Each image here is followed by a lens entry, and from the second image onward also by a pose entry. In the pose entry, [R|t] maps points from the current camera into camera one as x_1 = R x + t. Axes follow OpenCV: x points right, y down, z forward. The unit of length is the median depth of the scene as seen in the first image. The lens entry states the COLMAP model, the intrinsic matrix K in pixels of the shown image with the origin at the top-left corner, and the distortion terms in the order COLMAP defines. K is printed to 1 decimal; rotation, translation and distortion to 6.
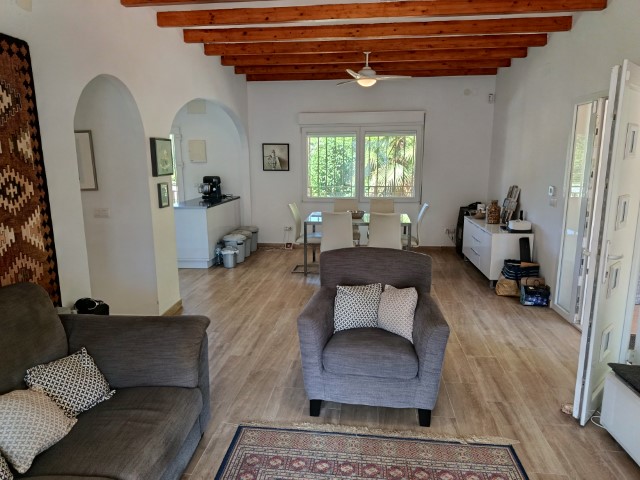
lens RADIAL K [[439.7, 0, 317.4], [0, 439.7, 239.4], [0, 0, 1]] dist [0.091671, -0.114818]
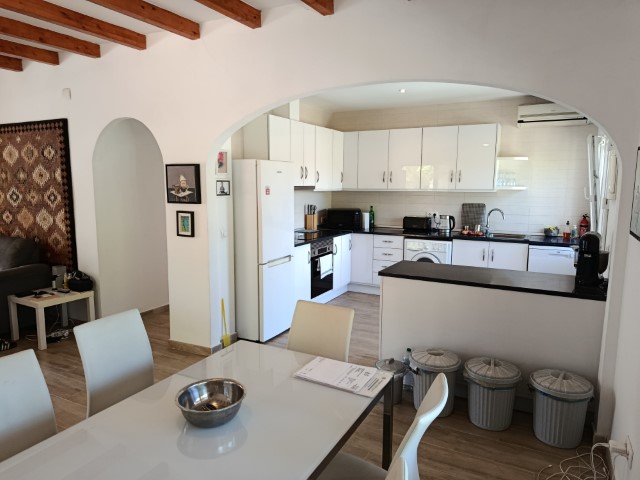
lens RADIAL K [[439.7, 0, 317.4], [0, 439.7, 239.4], [0, 0, 1]] dist [0.091671, -0.114818]
pose [[-0.362451, 0.127255, -0.923274, 0.254802], [-0.177510, 0.963075, 0.202426, -0.183504], [0.914942, 0.237260, -0.326479, 0.936676]]
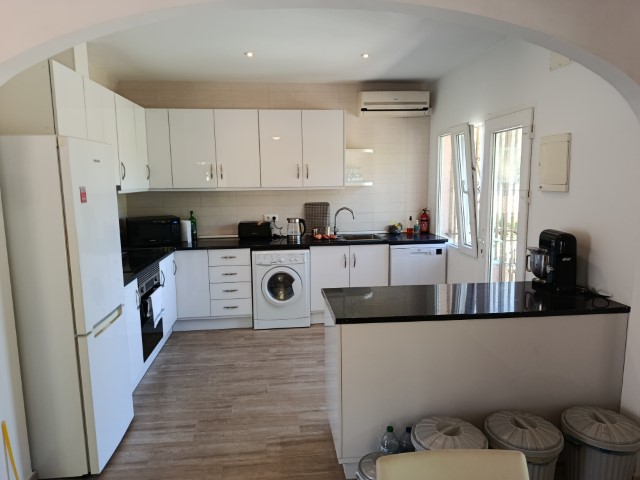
lens RADIAL K [[439.7, 0, 317.4], [0, 439.7, 239.4], [0, 0, 1]] dist [0.091671, -0.114818]
pose [[0.212205, 0.136488, -0.967647, 0.071919], [-0.171291, 0.980063, 0.100676, -0.144967], [0.962096, 0.144385, 0.231353, 0.758552]]
